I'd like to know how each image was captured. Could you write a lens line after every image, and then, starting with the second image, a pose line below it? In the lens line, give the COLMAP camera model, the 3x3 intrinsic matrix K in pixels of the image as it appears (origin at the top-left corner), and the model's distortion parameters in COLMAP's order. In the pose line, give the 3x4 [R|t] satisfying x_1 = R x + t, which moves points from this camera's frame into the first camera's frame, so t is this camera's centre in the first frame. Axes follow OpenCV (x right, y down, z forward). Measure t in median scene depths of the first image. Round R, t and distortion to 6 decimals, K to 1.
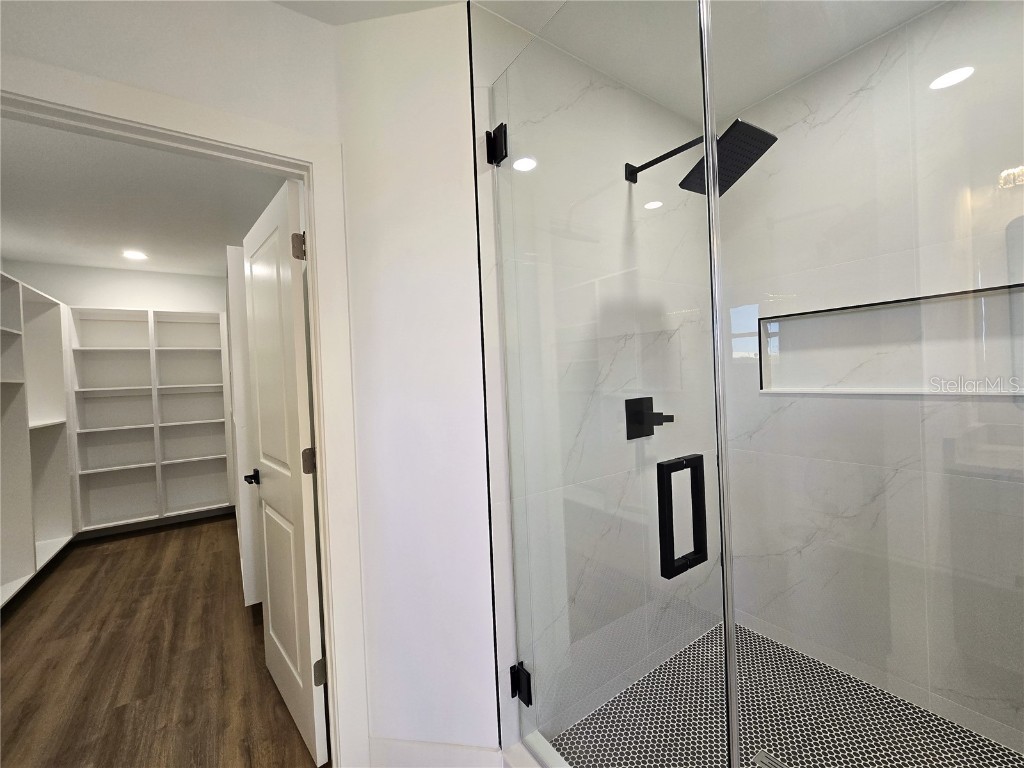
lens RADIAL K [[420.6, 0, 514.5], [0, 420.6, 379.8], [0, 0, 1]] dist [-0.001570, 0.000386]
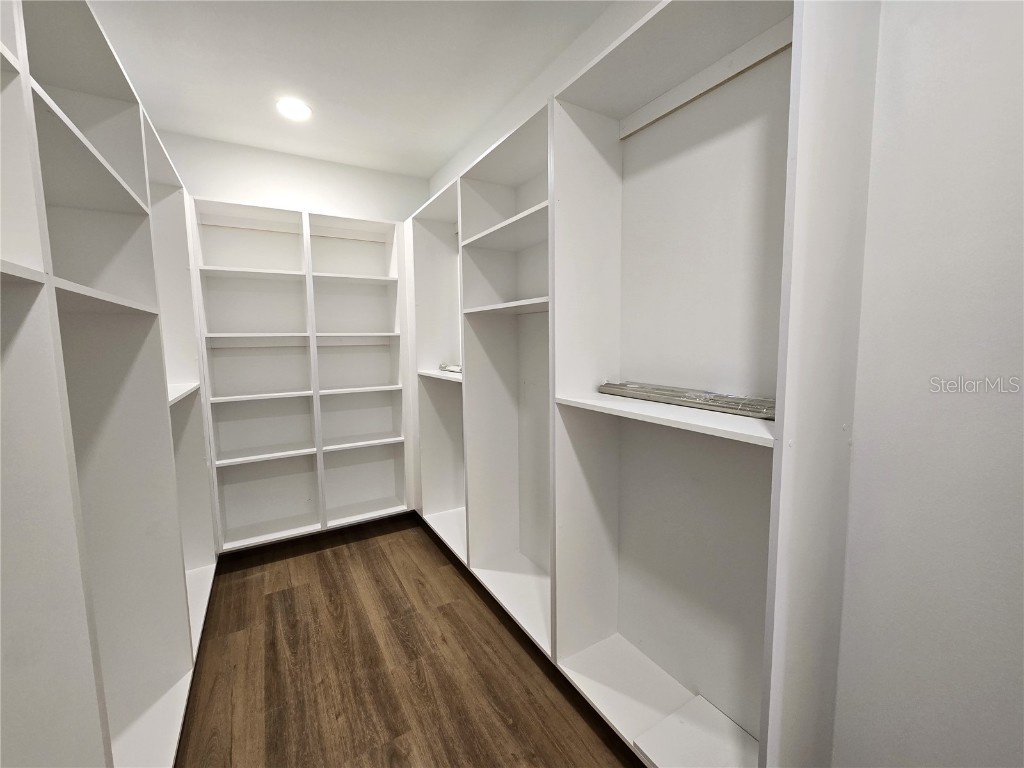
lens RADIAL K [[420.6, 0, 514.5], [0, 420.6, 379.8], [0, 0, 1]] dist [-0.001570, 0.000386]
pose [[0.997147, 0.031936, -0.068390, -0.630907], [-0.025648, 0.995527, 0.090925, 0.025675], [0.070988, -0.088912, 0.993507, 0.470707]]
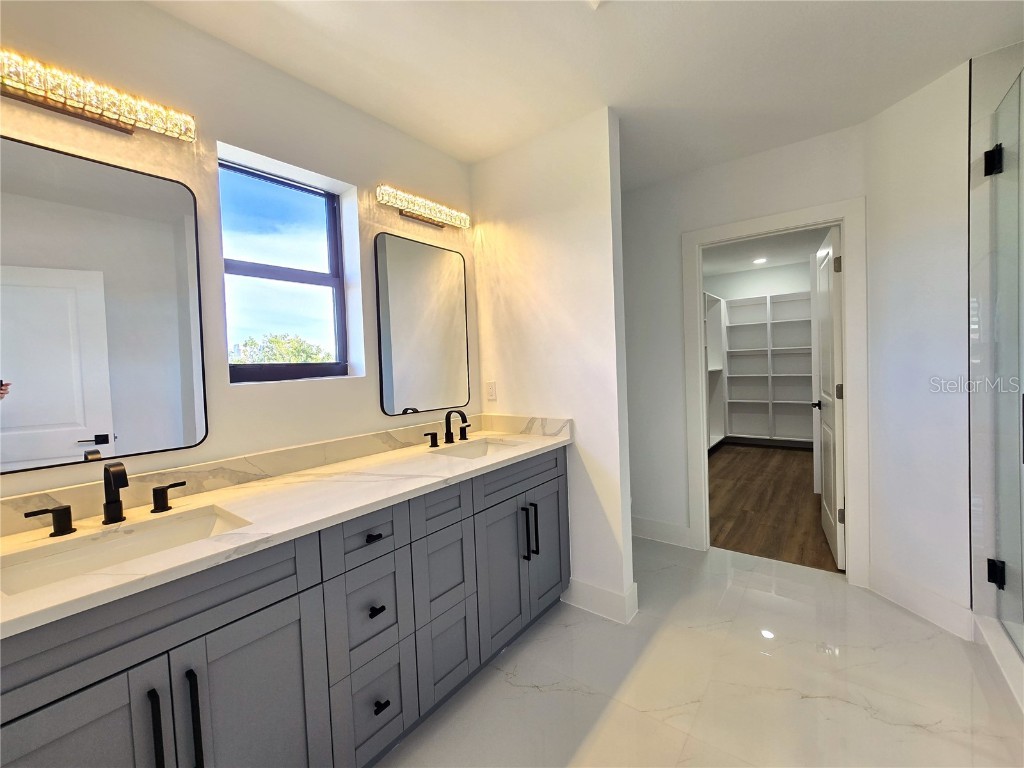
lens RADIAL K [[420.6, 0, 514.5], [0, 420.6, 379.8], [0, 0, 1]] dist [-0.001570, 0.000386]
pose [[0.301749, 0.066516, -0.951064, 0.331921], [0.020518, 0.996879, 0.076230, -0.005770], [0.953167, -0.042517, 0.299443, -0.347343]]
